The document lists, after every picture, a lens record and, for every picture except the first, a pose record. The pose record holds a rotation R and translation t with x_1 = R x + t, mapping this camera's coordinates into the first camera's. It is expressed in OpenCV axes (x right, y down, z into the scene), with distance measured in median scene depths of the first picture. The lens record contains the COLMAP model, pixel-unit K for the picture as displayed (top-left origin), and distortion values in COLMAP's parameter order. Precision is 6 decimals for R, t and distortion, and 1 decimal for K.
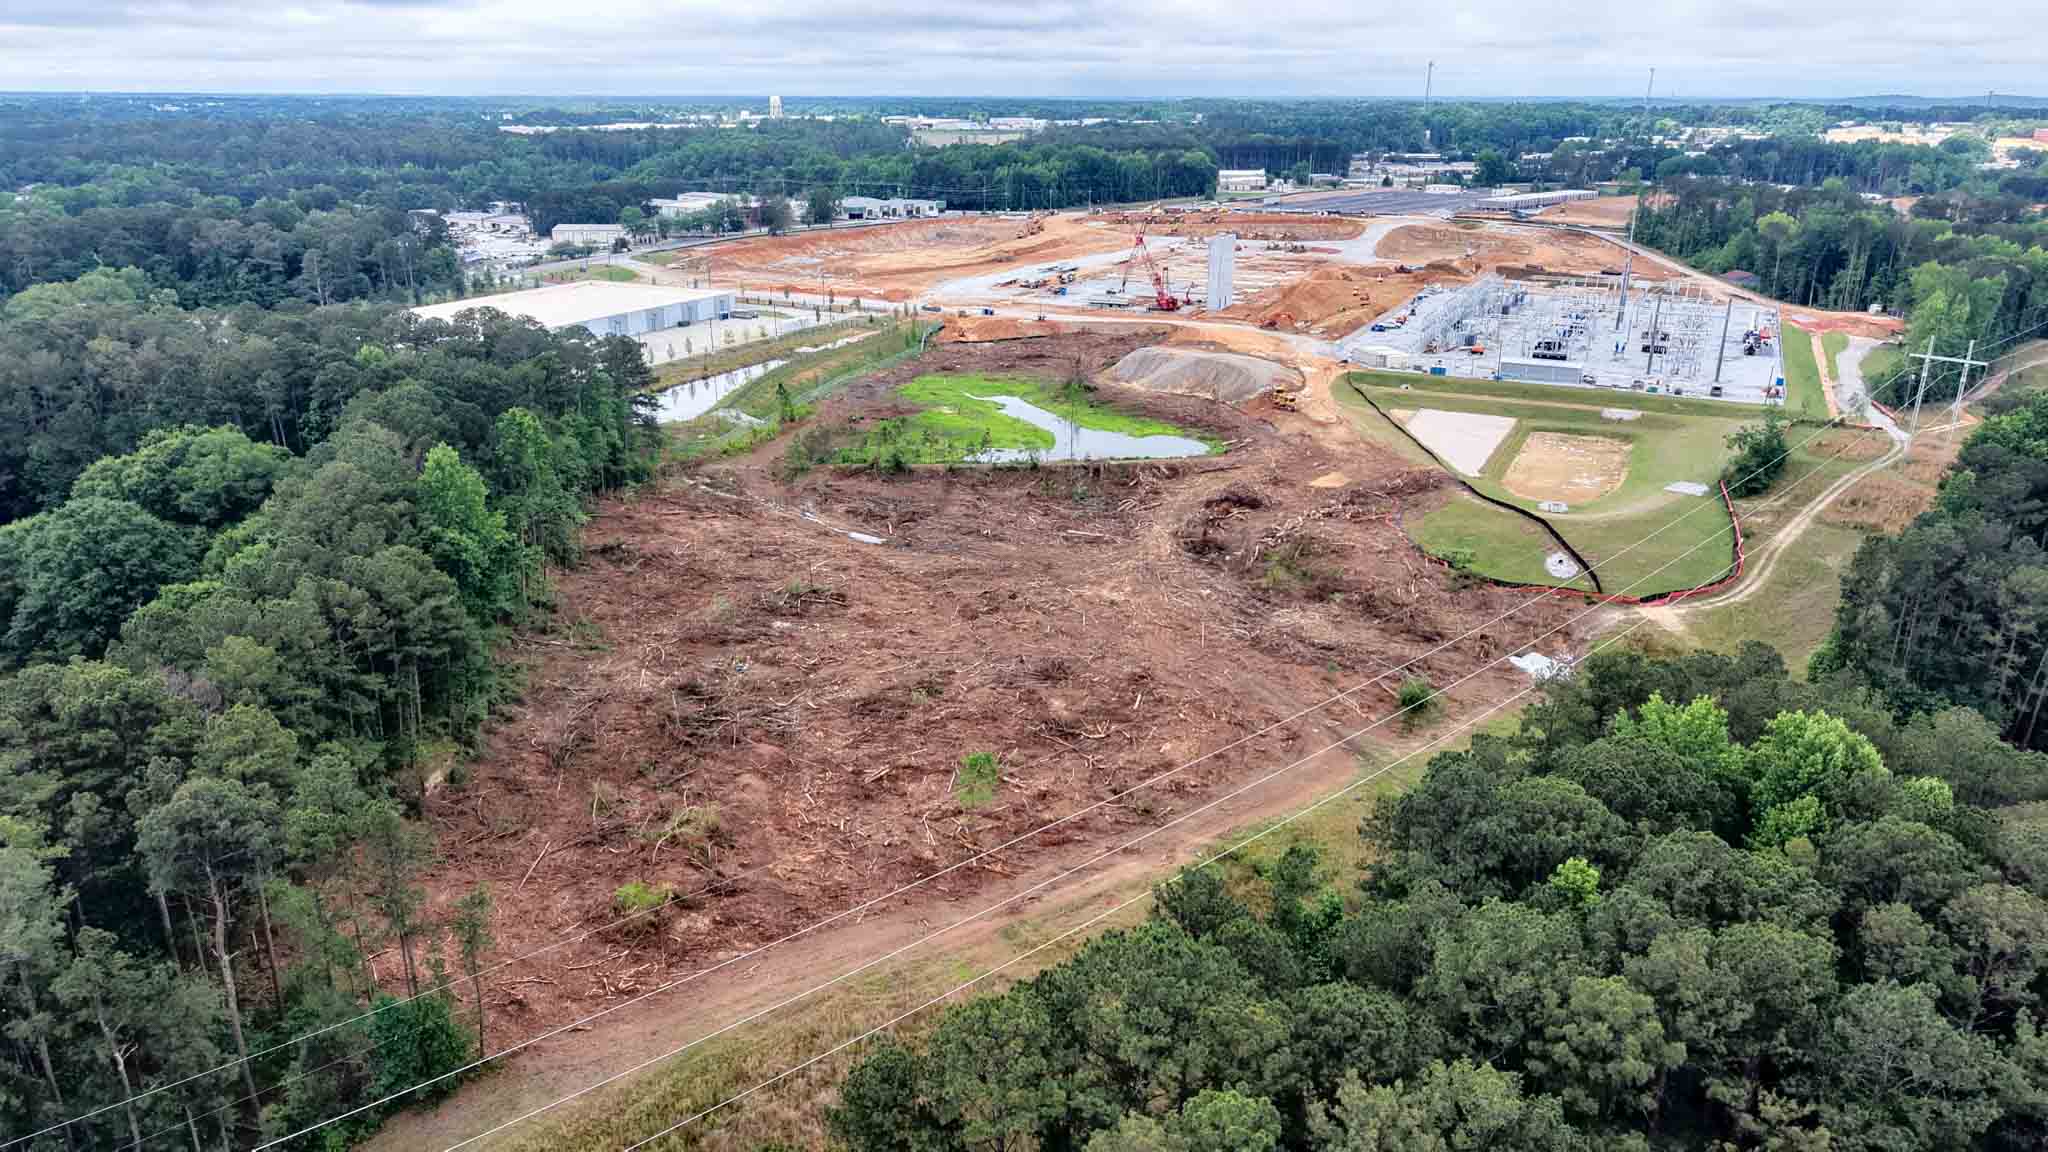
lens RADIAL K [[1373.7, 0, 1026.4], [0, 1373.7, 578.7], [0, 0, 1]] dist [0.070413, -0.101469]
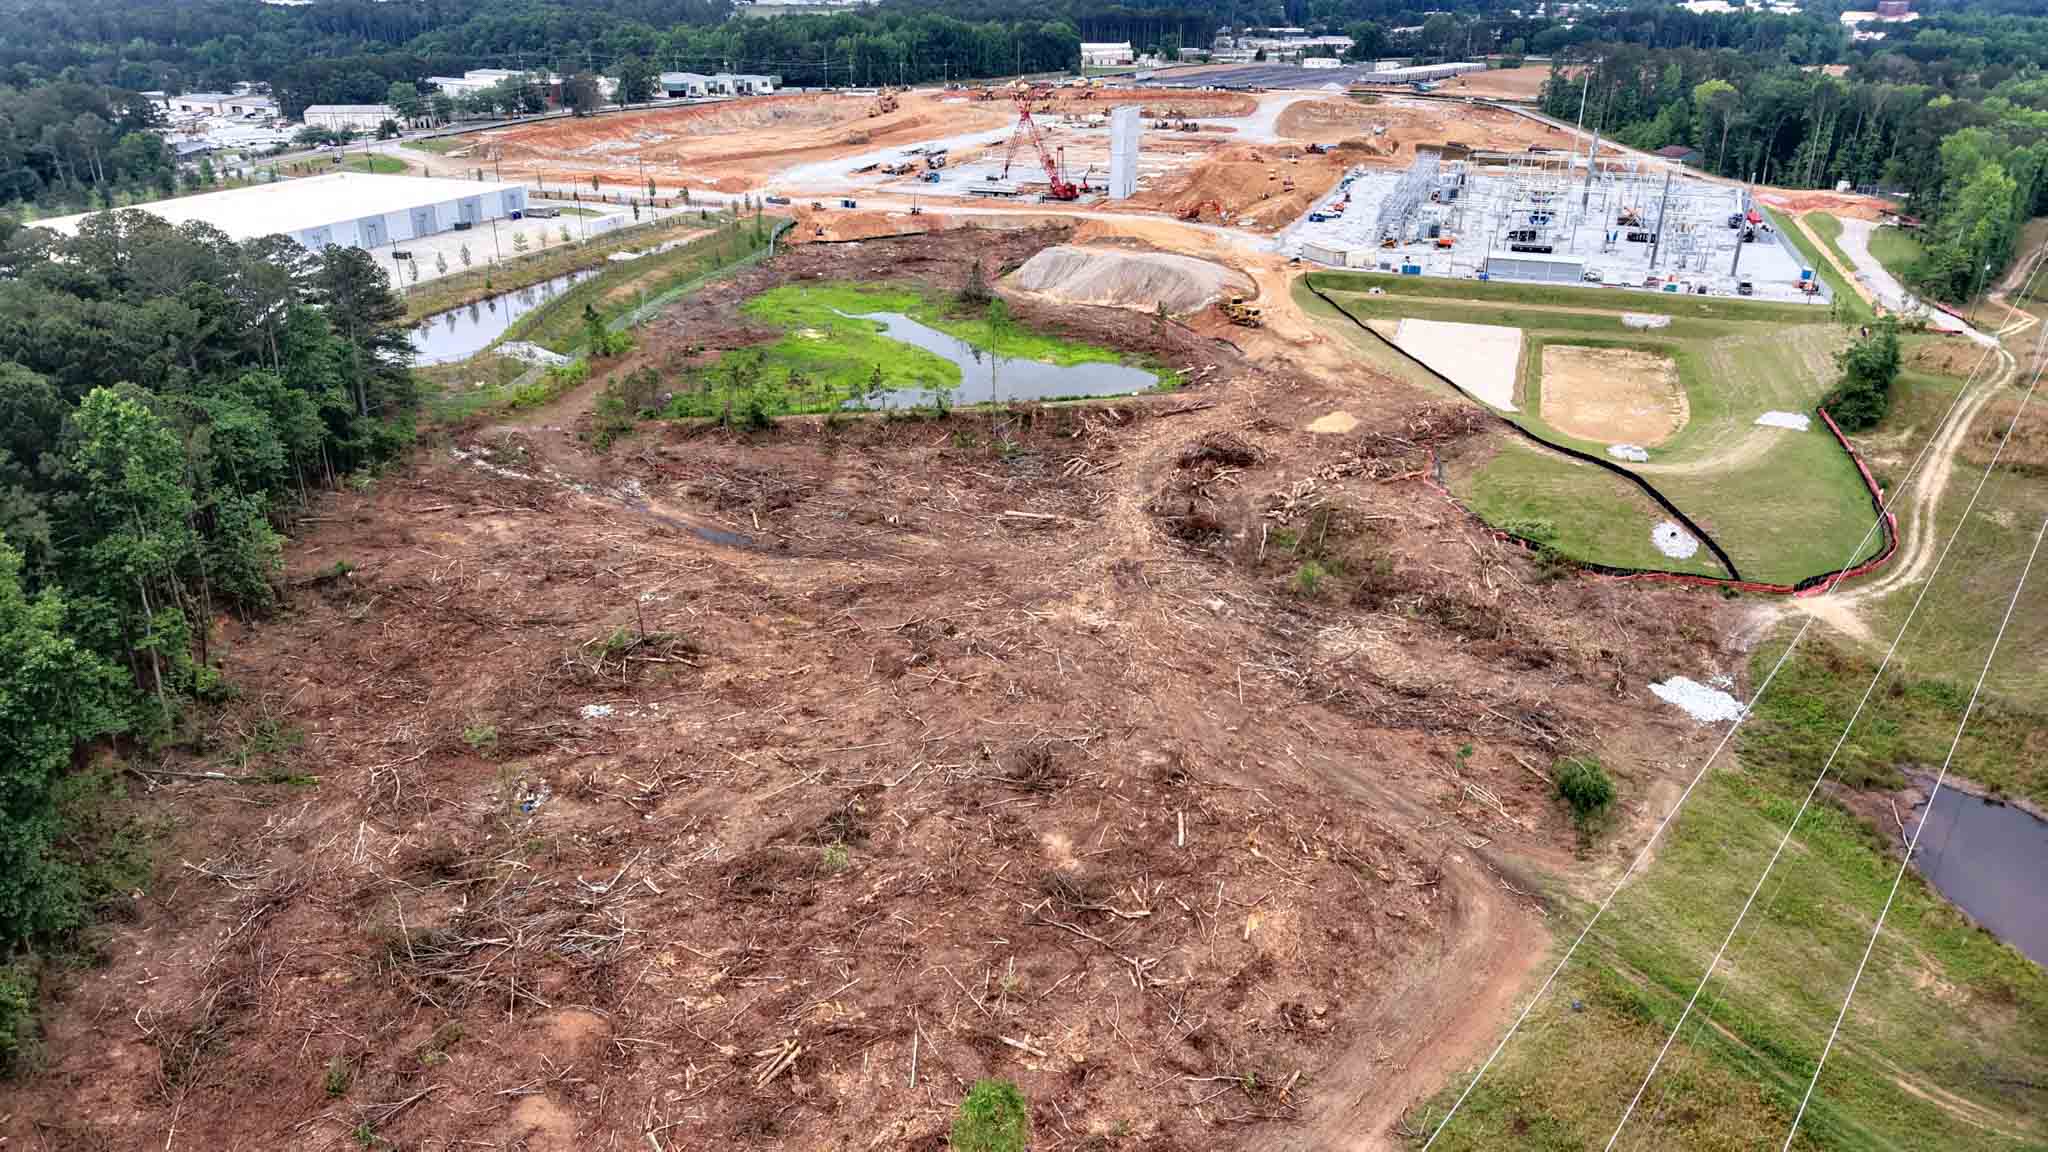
lens RADIAL K [[1369.8, 0, 1021.7], [0, 1369.8, 578.5], [0, 0, 1]] dist [0.029756, -0.027536]
pose [[0.993423, -0.044558, 0.105478, -0.022432], [0.036448, 0.996318, 0.077605, -0.032361], [-0.108548, -0.073250, 0.991389, 0.166396]]
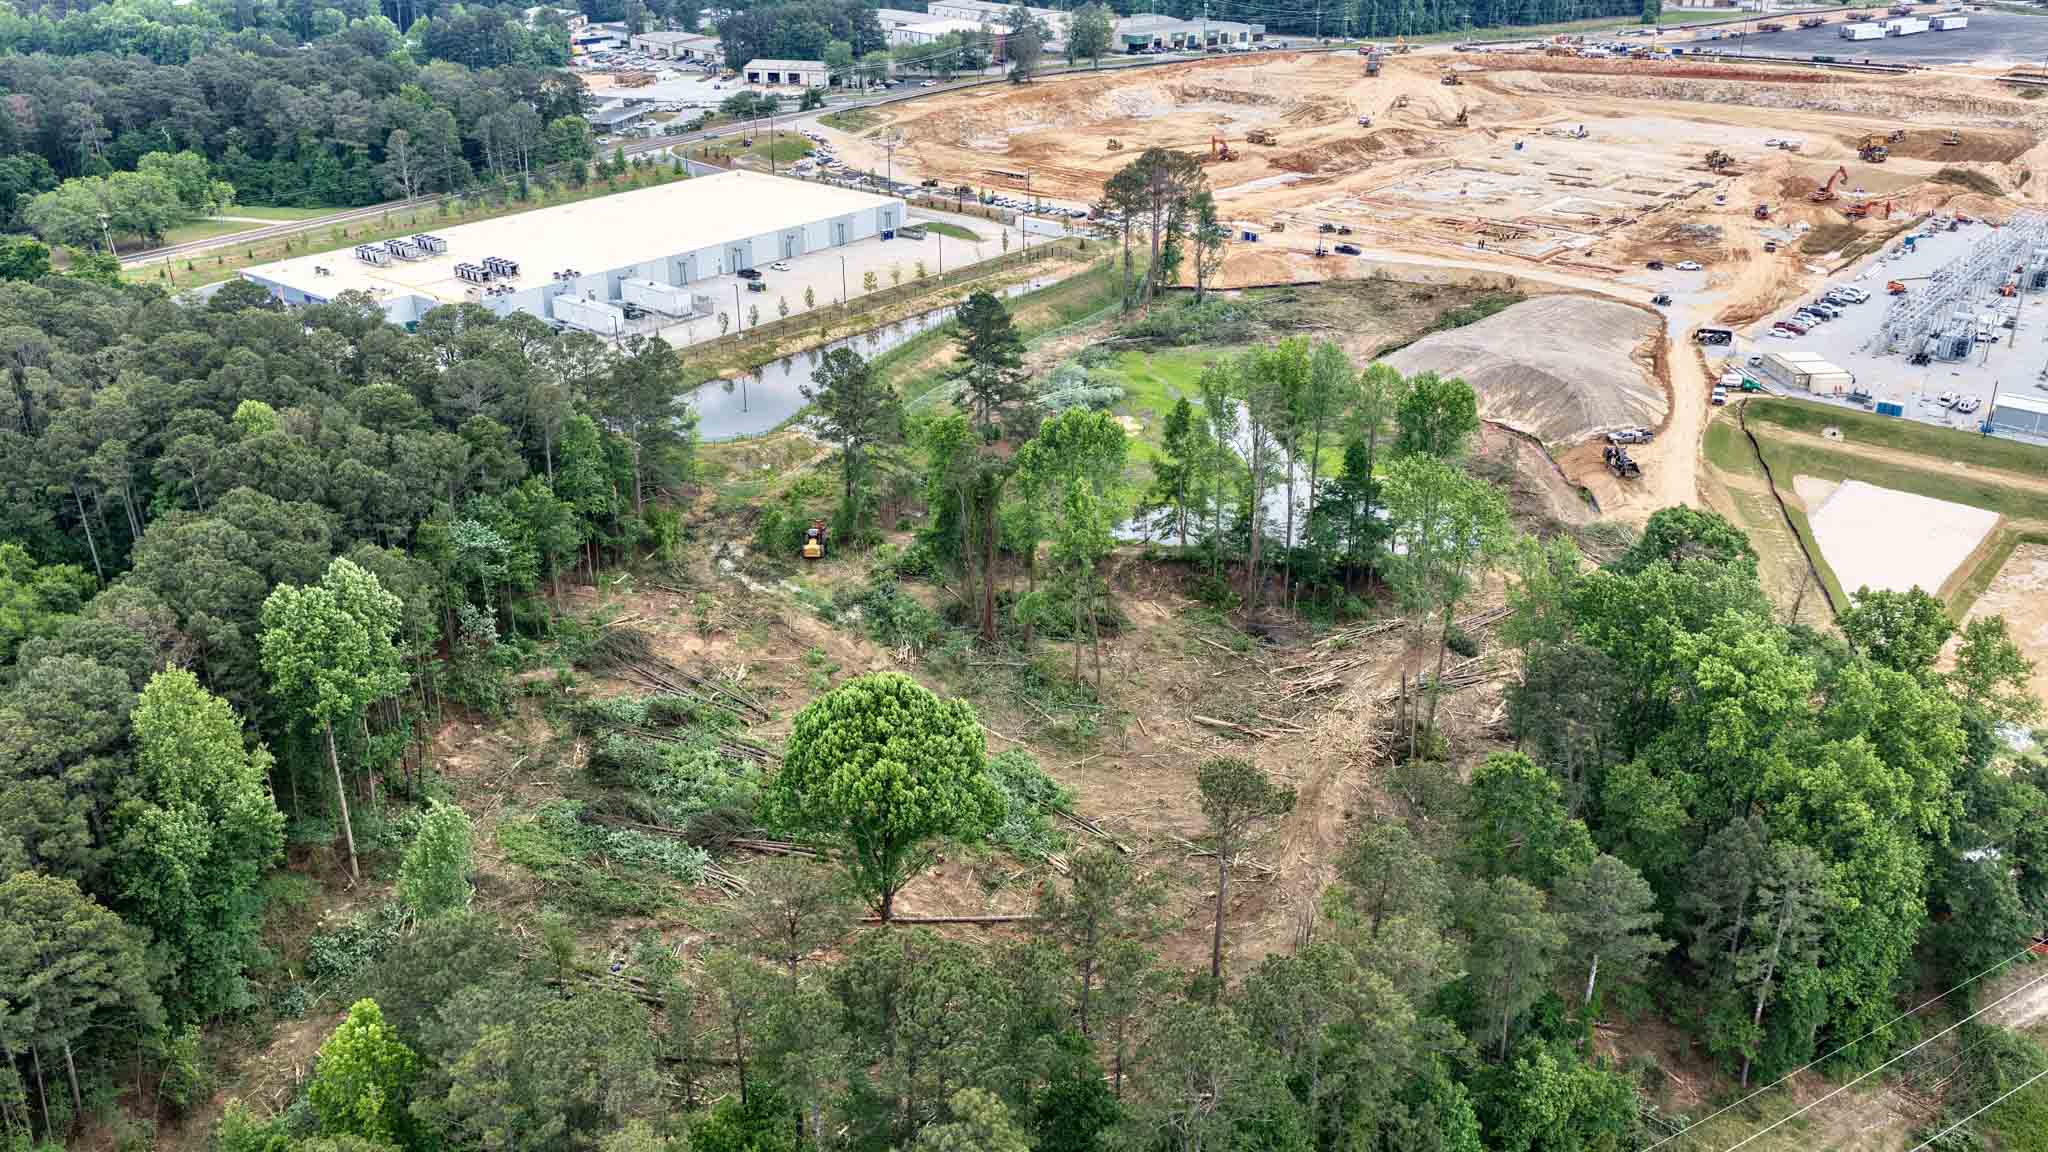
lens RADIAL K [[1710.8, 0, 1022.5], [0, 1710.8, 584.4], [0, 0, 1]] dist [-0.013083, 0.046770]
pose [[0.972186, 0.093053, -0.214932, 0.067836], [-0.073169, 0.992423, 0.098703, -0.097525], [0.222488, -0.080232, 0.971629, 0.100574]]
